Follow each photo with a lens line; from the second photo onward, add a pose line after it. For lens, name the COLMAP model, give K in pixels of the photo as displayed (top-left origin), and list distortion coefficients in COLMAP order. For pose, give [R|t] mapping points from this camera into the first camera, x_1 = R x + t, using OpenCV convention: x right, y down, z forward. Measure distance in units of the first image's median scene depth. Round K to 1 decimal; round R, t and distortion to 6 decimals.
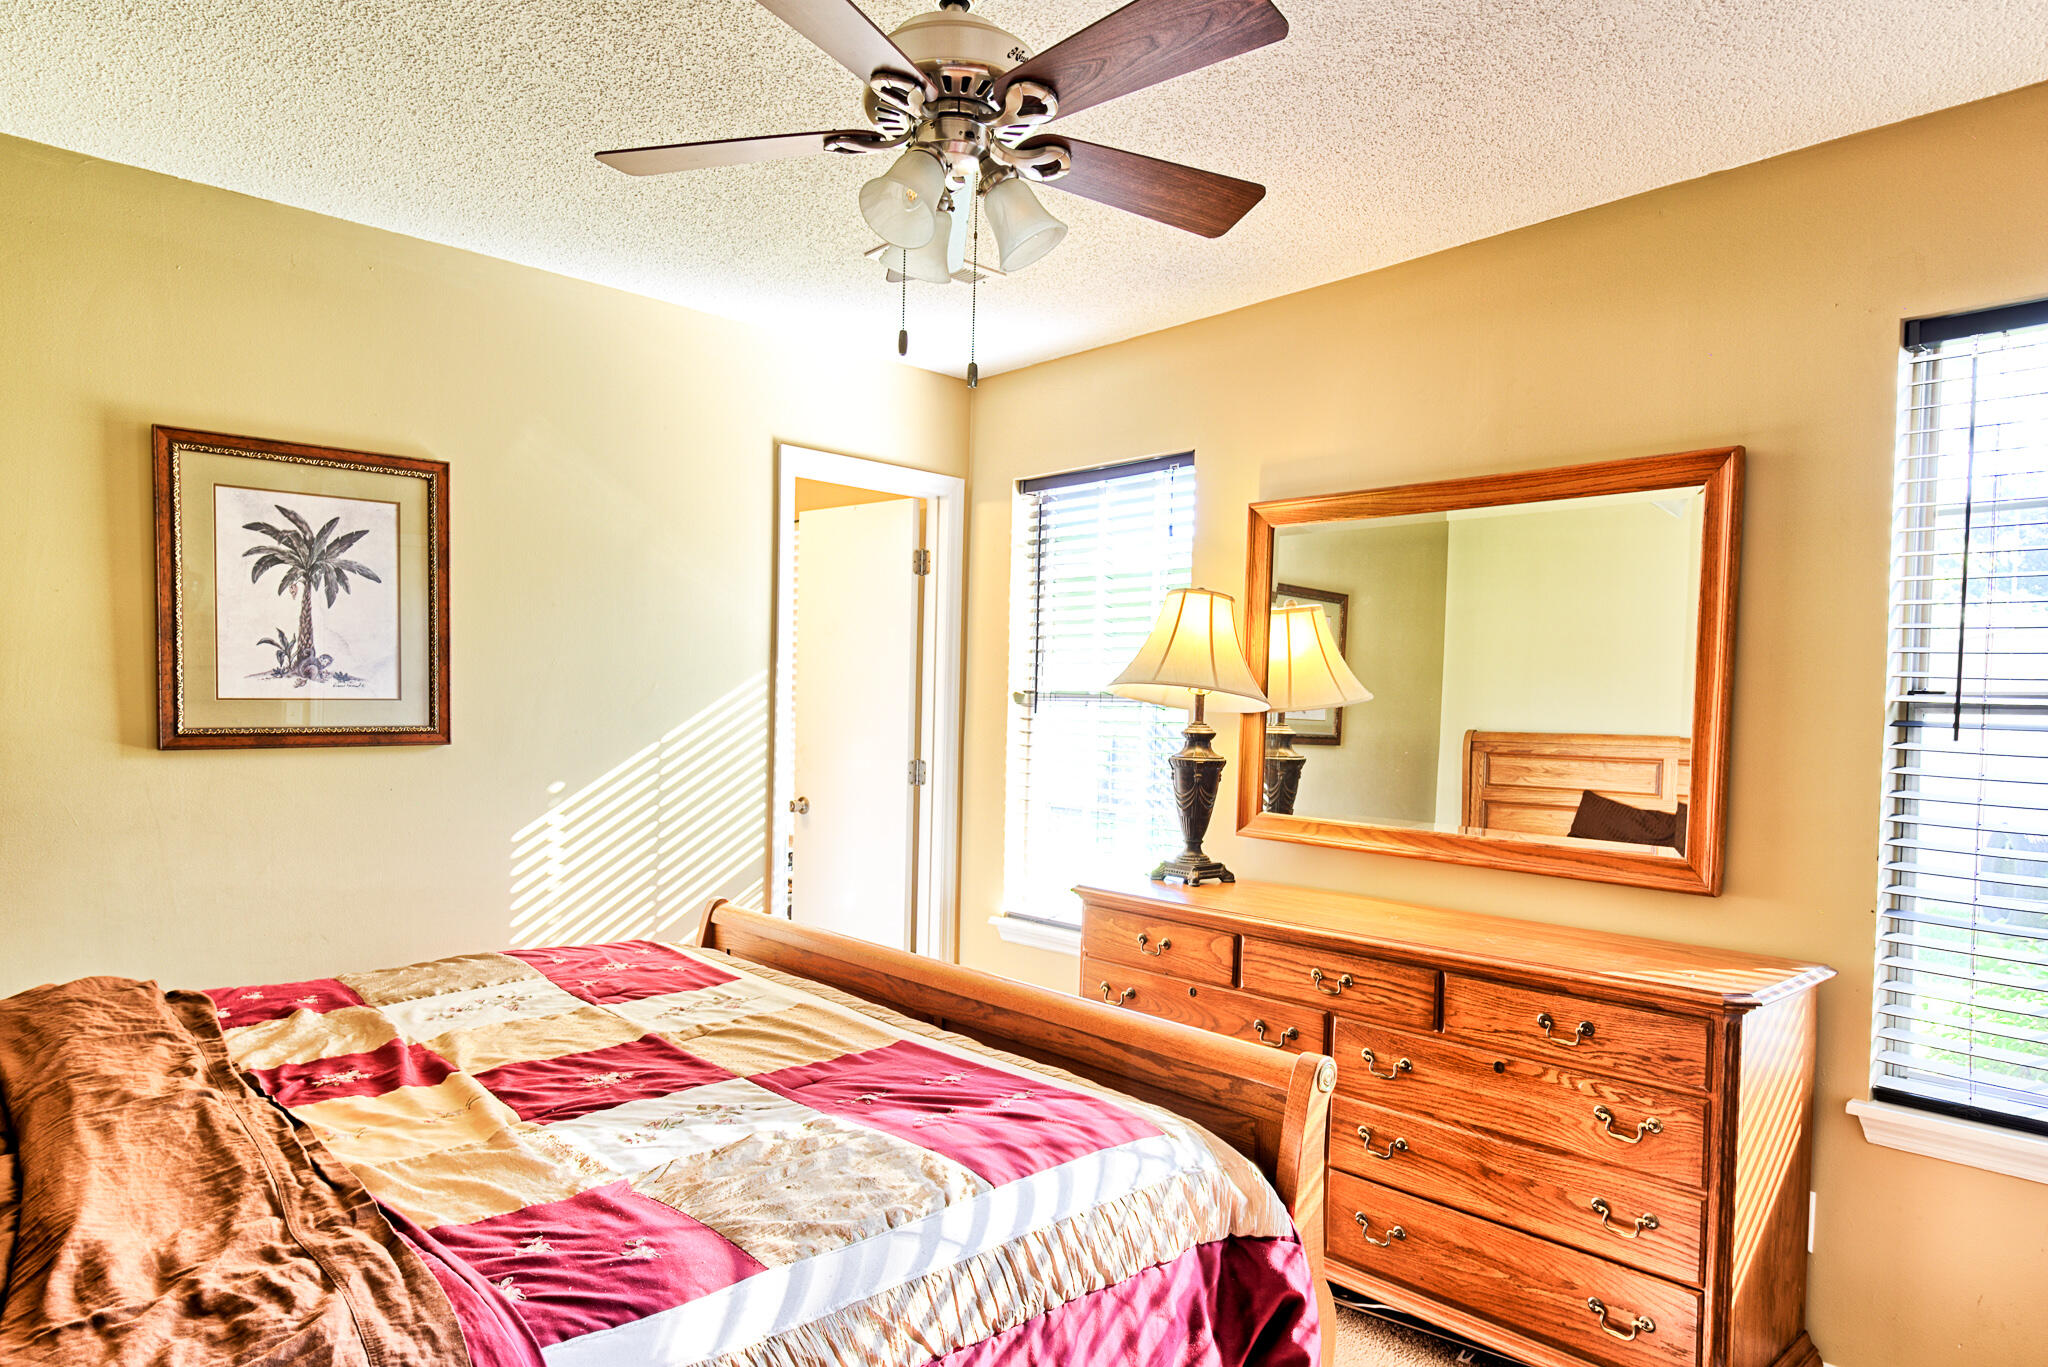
lens RADIAL K [[1236.4, 0, 1023.8], [0, 1236.4, 689.3], [0, 0, 1]] dist [0.006527, 0.001081]
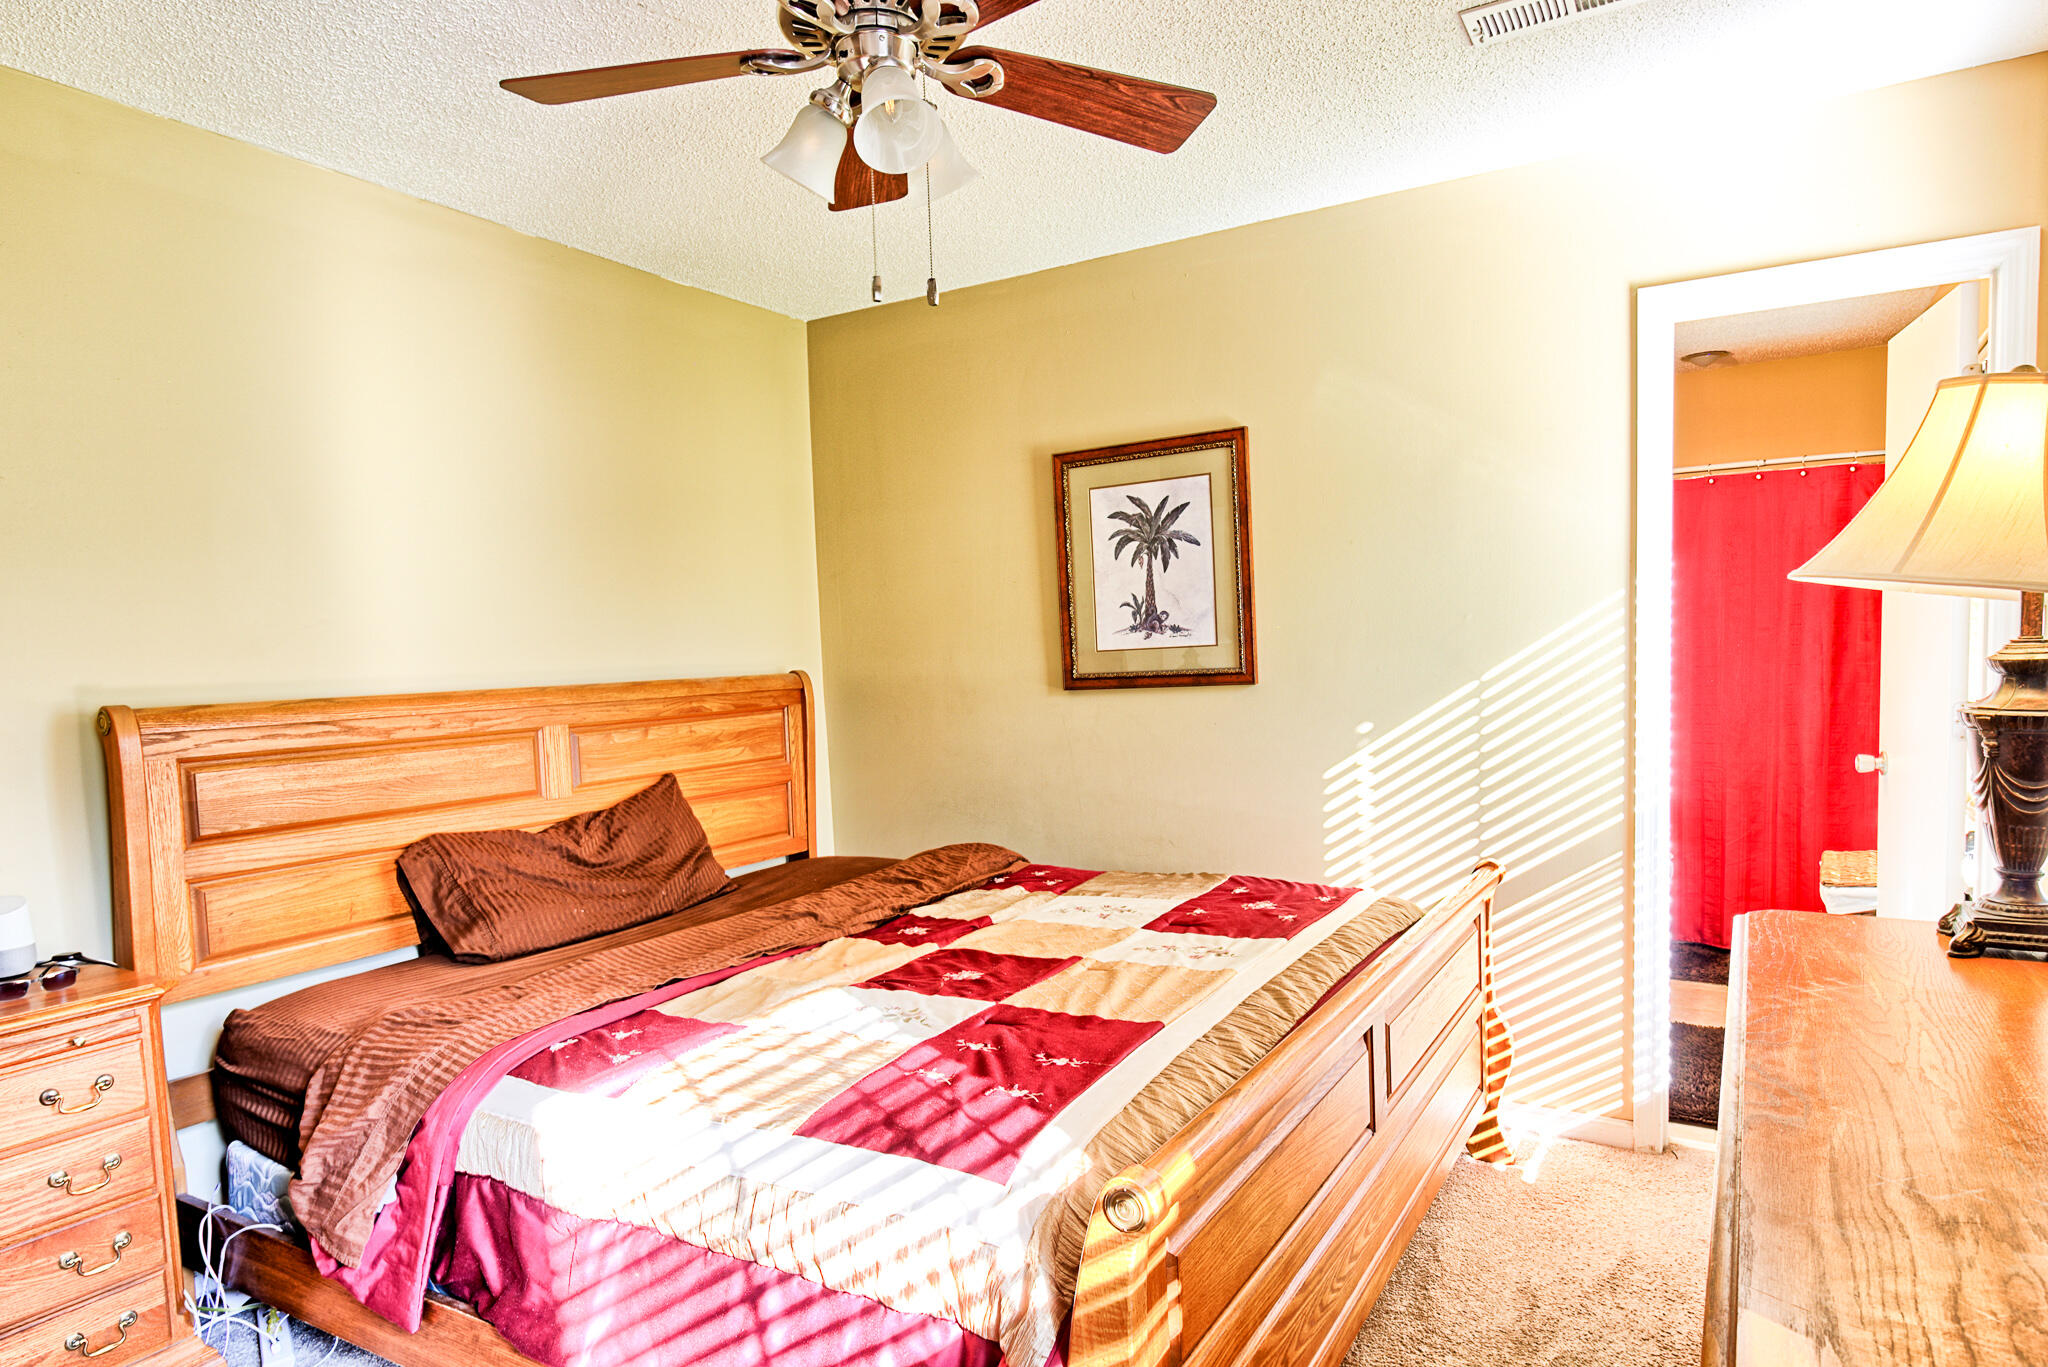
lens RADIAL K [[1236.4, 0, 1023.8], [0, 1236.4, 689.3], [0, 0, 1]] dist [0.006527, 0.001081]
pose [[0.271214, 0.001148, -0.962518, 0.569418], [0.049046, 0.998684, 0.015011, 0.023680], [0.961269, -0.051279, 0.270801, 0.539886]]
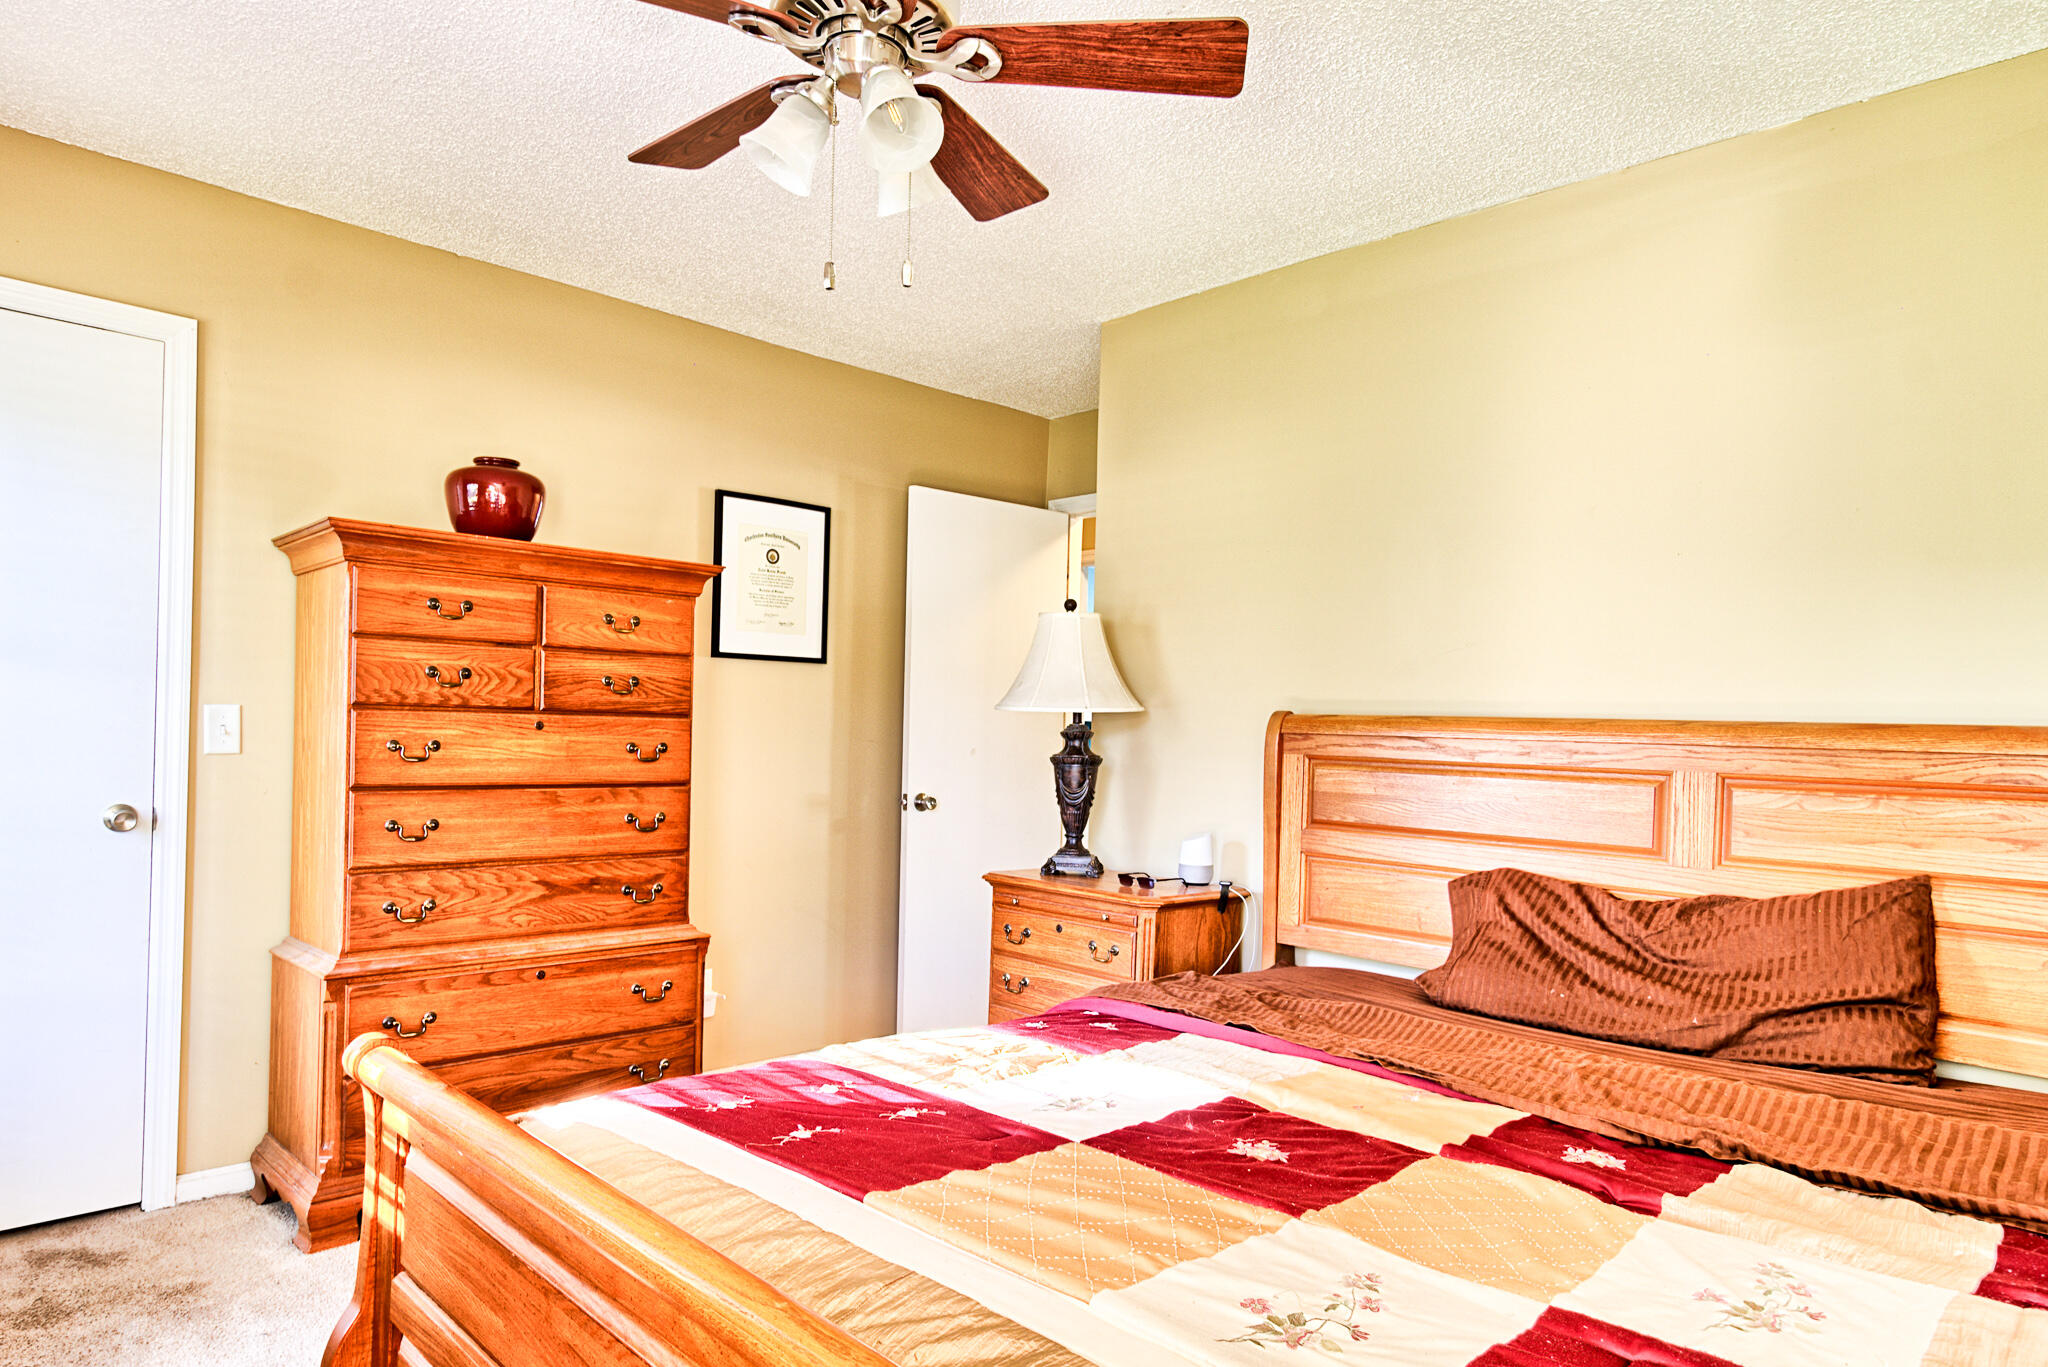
lens RADIAL K [[1236.4, 0, 1023.8], [0, 1236.4, 689.3], [0, 0, 1]] dist [0.006527, 0.001081]
pose [[-0.998281, -0.055680, -0.018318, -0.124616], [-0.054908, 0.997680, -0.040241, 0.054625], [0.020516, -0.039166, -0.999022, 1.263225]]
